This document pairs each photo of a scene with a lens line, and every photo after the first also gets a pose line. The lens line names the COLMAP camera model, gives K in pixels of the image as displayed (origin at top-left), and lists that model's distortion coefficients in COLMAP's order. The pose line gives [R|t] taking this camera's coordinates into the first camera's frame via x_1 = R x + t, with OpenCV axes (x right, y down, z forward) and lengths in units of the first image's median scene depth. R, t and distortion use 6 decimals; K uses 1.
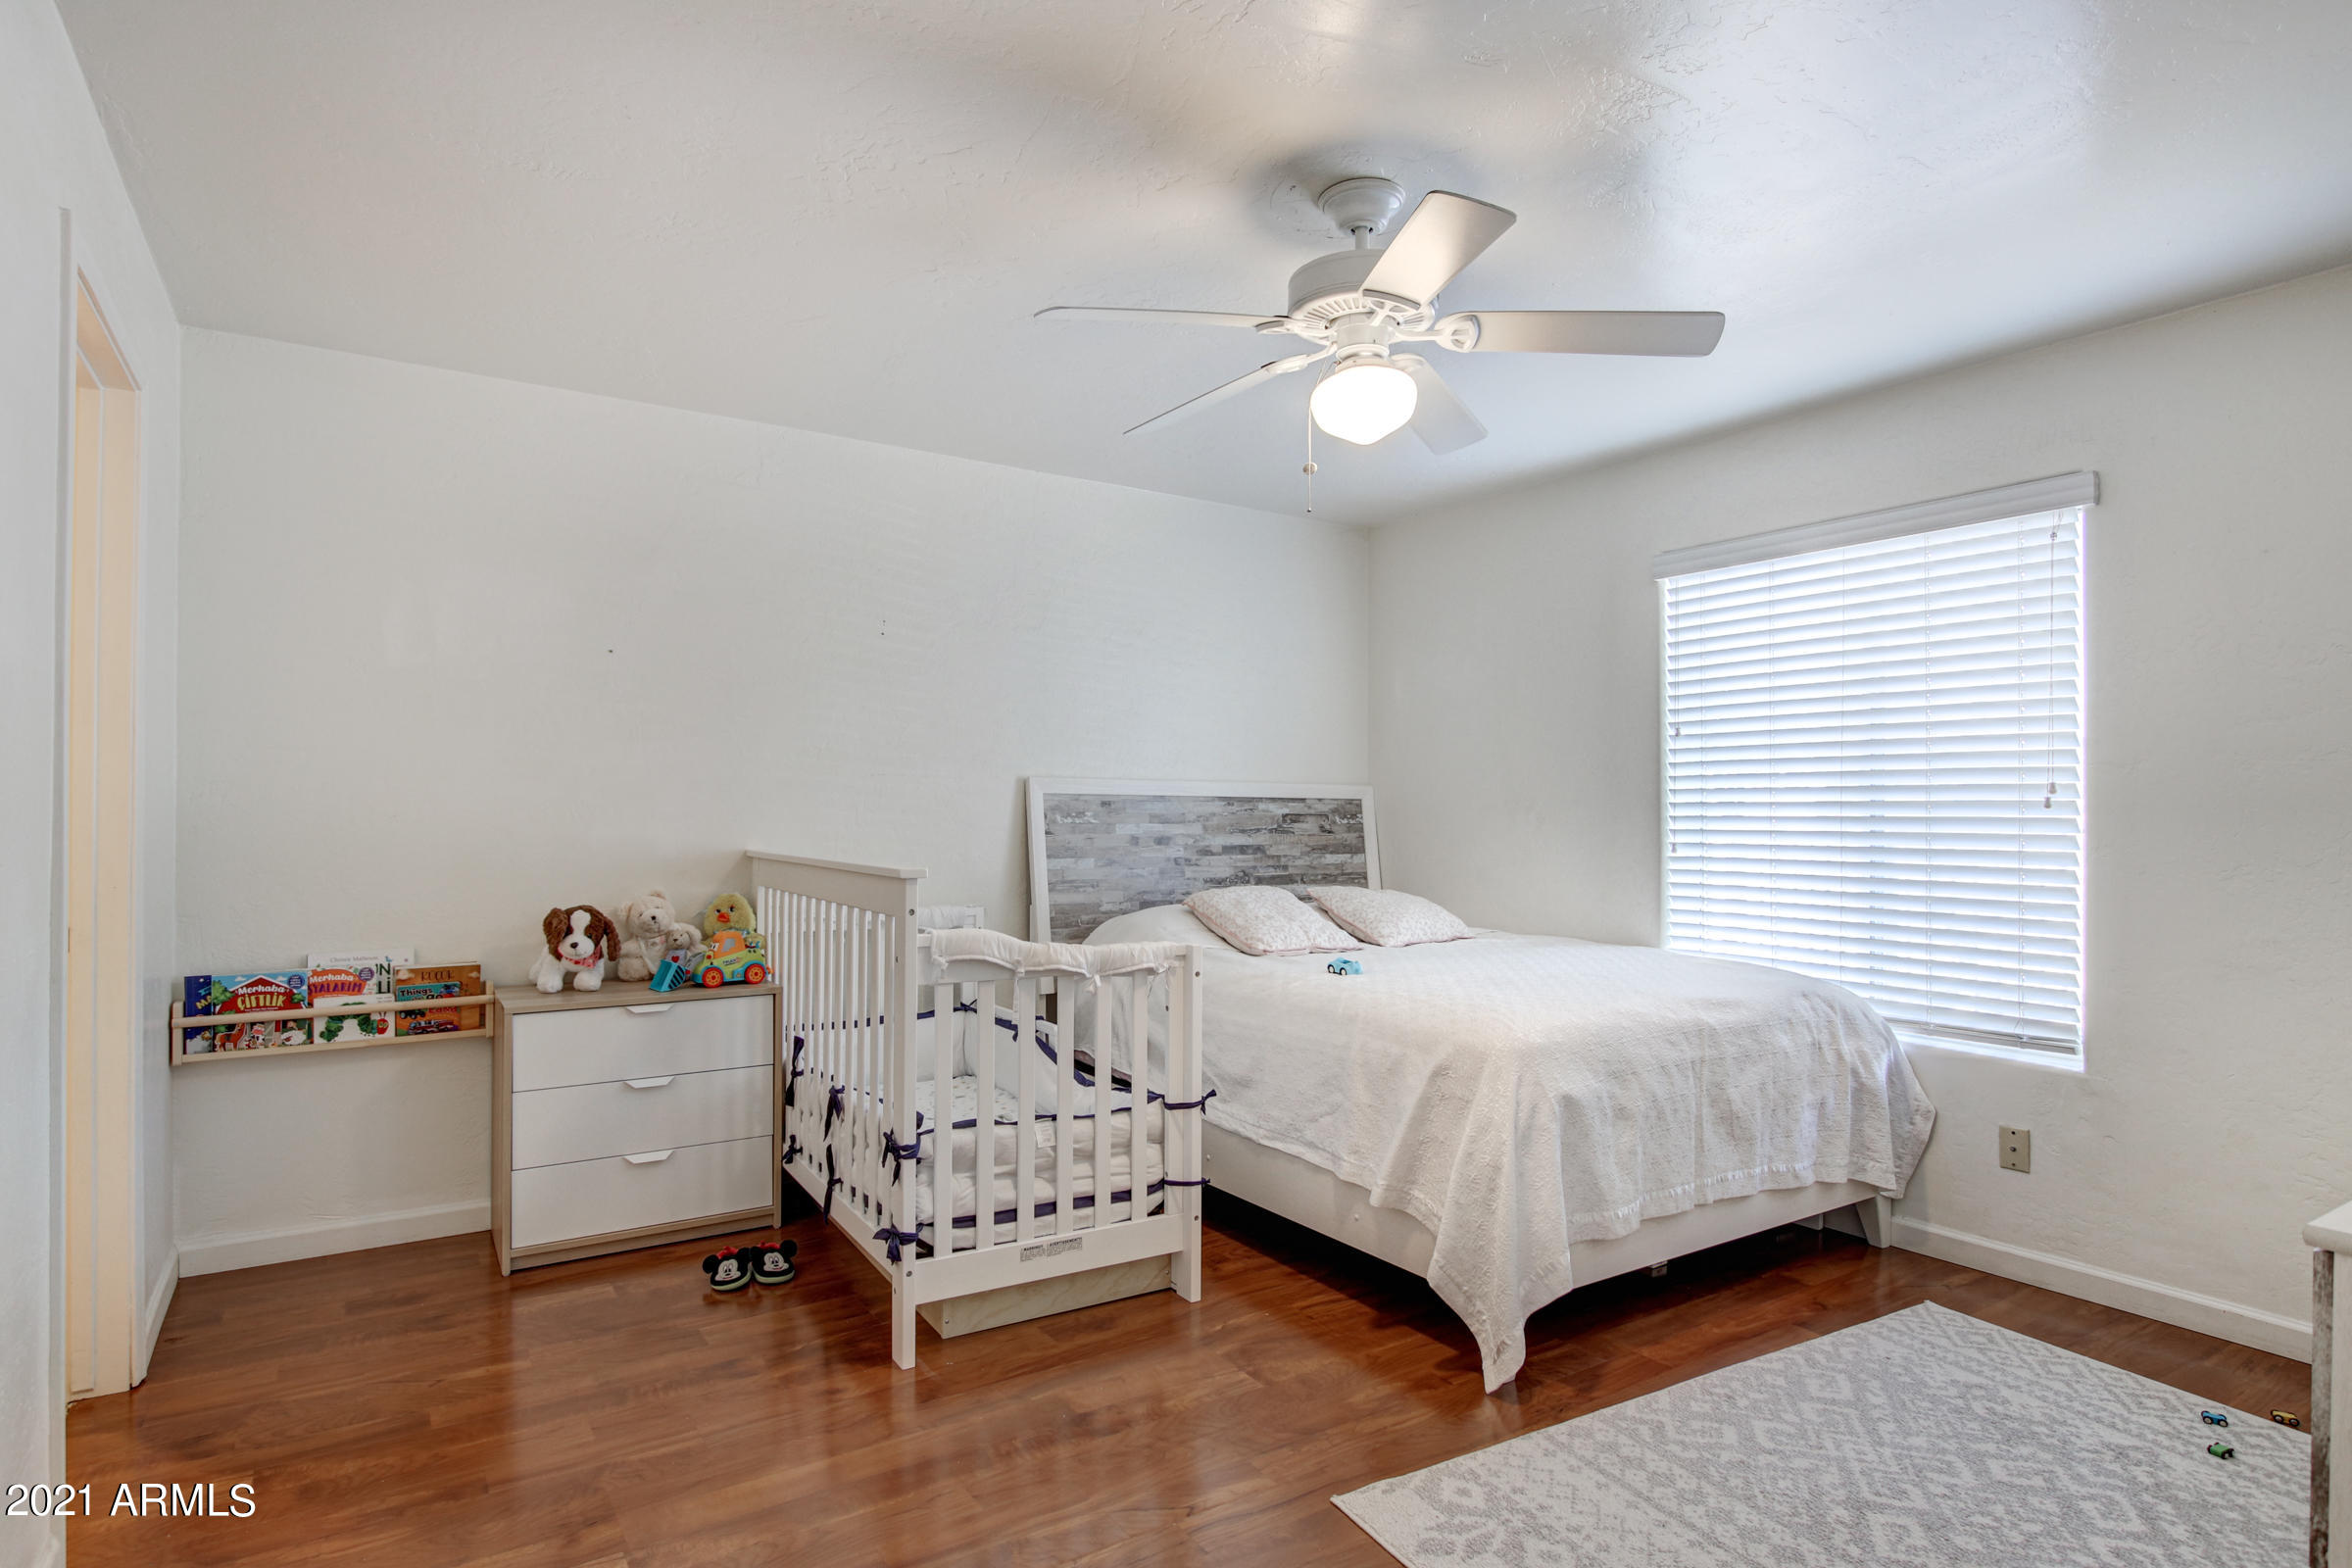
lens RADIAL K [[1231.5, 0, 1165.9], [0, 1231.5, 798.0], [0, 0, 1]] dist [-0.019533, -0.000138]
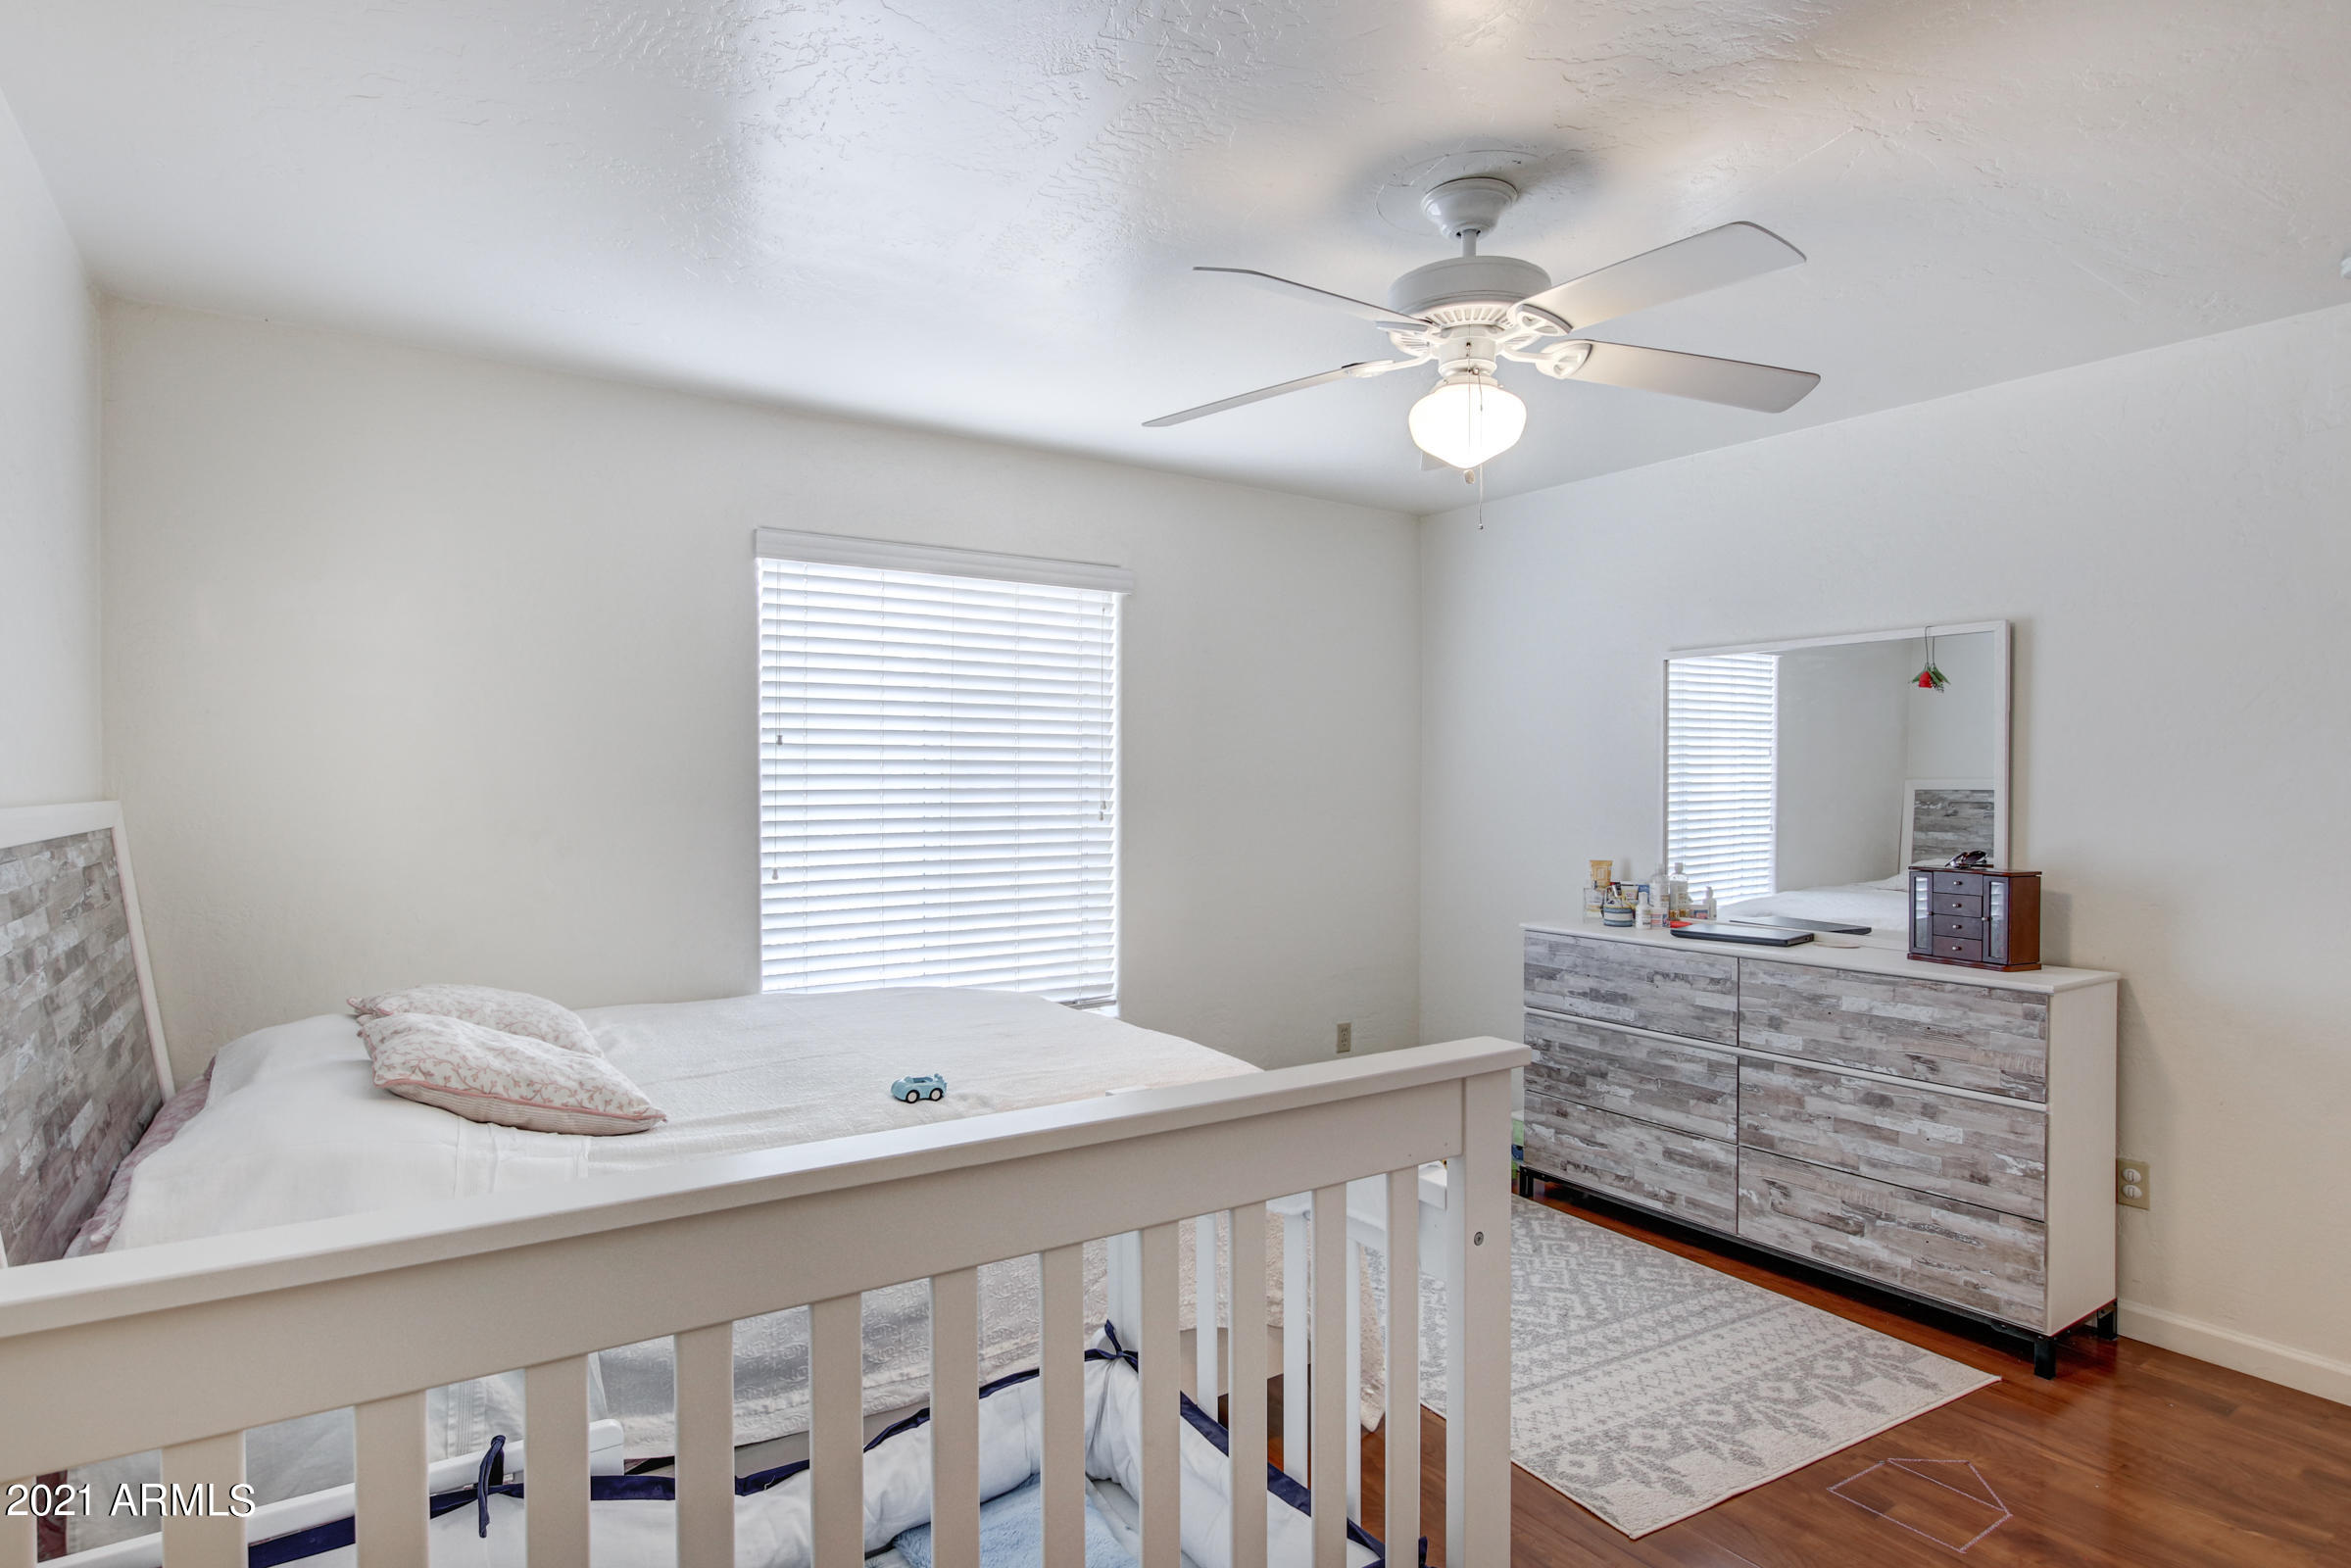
lens RADIAL K [[1231.0, 0, 1164.2], [0, 1231.0, 786.7], [0, 0, 1]] dist [-0.019533, -0.000138]
pose [[-0.009669, -0.006726, 0.999931, -0.511688], [-0.006662, 0.999956, 0.006662, -0.031644], [-0.999931, -0.006597, -0.009713, 0.827603]]
